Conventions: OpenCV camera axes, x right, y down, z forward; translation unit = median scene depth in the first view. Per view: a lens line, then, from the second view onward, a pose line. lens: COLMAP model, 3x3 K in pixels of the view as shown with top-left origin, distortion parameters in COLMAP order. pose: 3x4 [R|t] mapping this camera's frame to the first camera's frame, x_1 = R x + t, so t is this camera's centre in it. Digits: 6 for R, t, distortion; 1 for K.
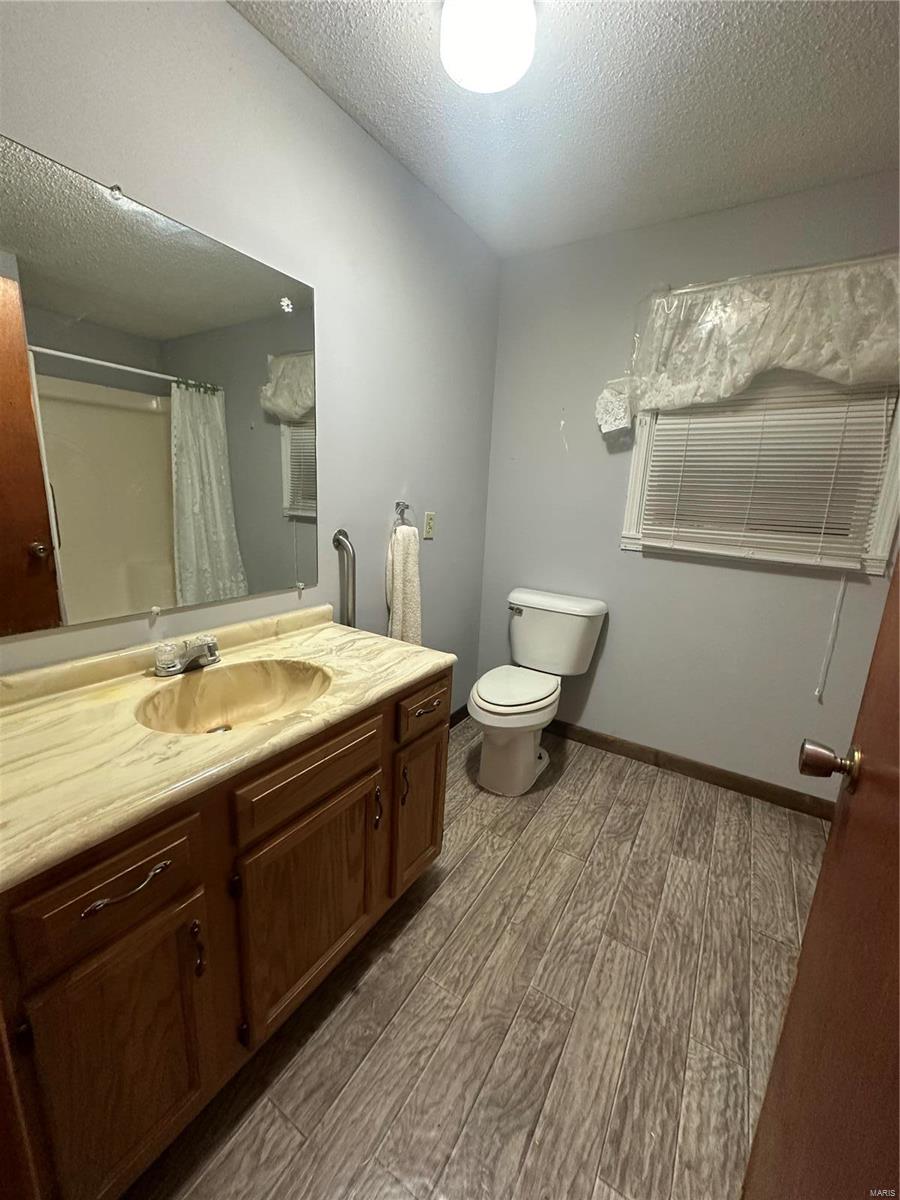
lens RADIAL K [[483.3, 0, 454.0], [0, 483.3, 592.5], [0, 0, 1]] dist [-0.002046, 0.001731]
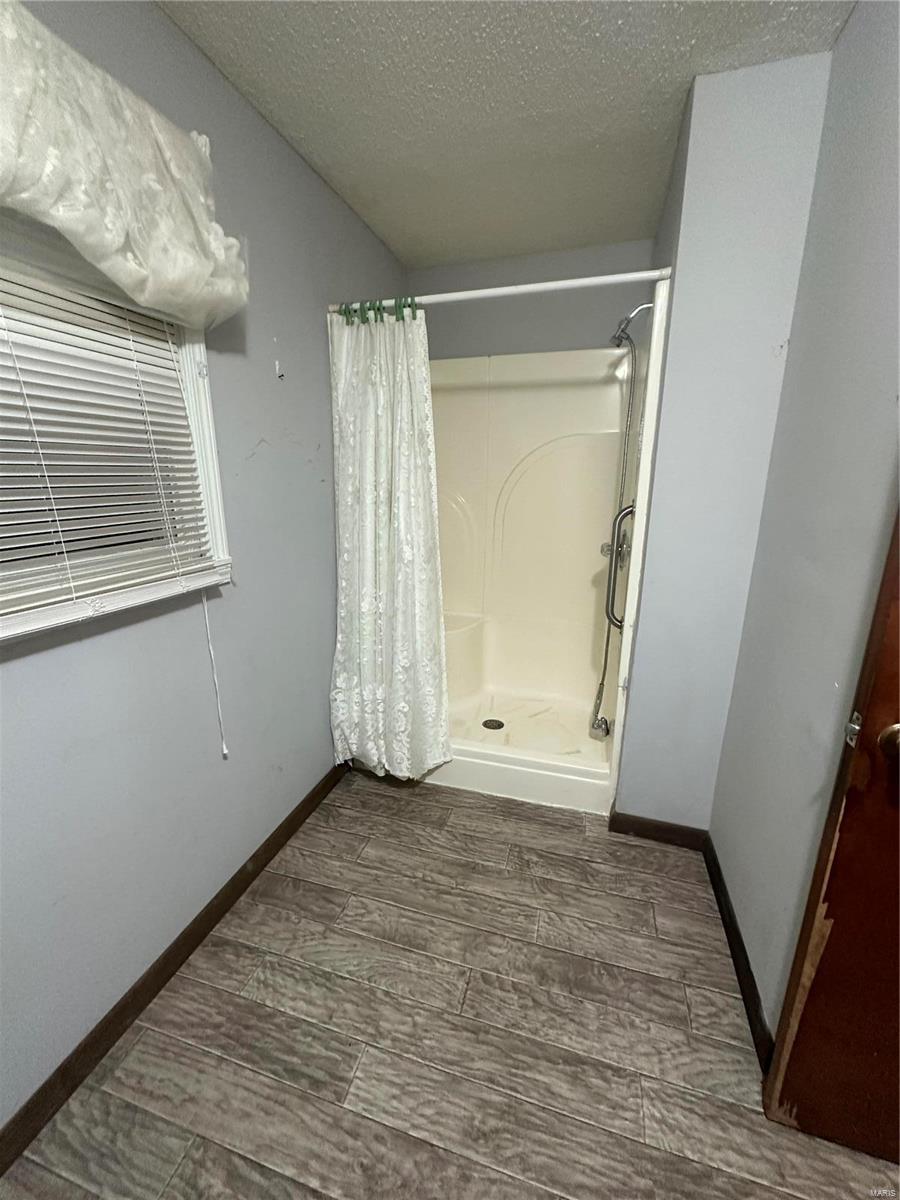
lens RADIAL K [[483.3, 0, 453.4], [0, 483.3, 605.3], [0, 0, 1]] dist [-0.002046, 0.001731]
pose [[-0.270854, -0.303409, 0.913554, -0.404870], [0.194106, 0.912320, 0.360548, -0.174184], [-0.942847, 0.274982, -0.188212, 0.609945]]
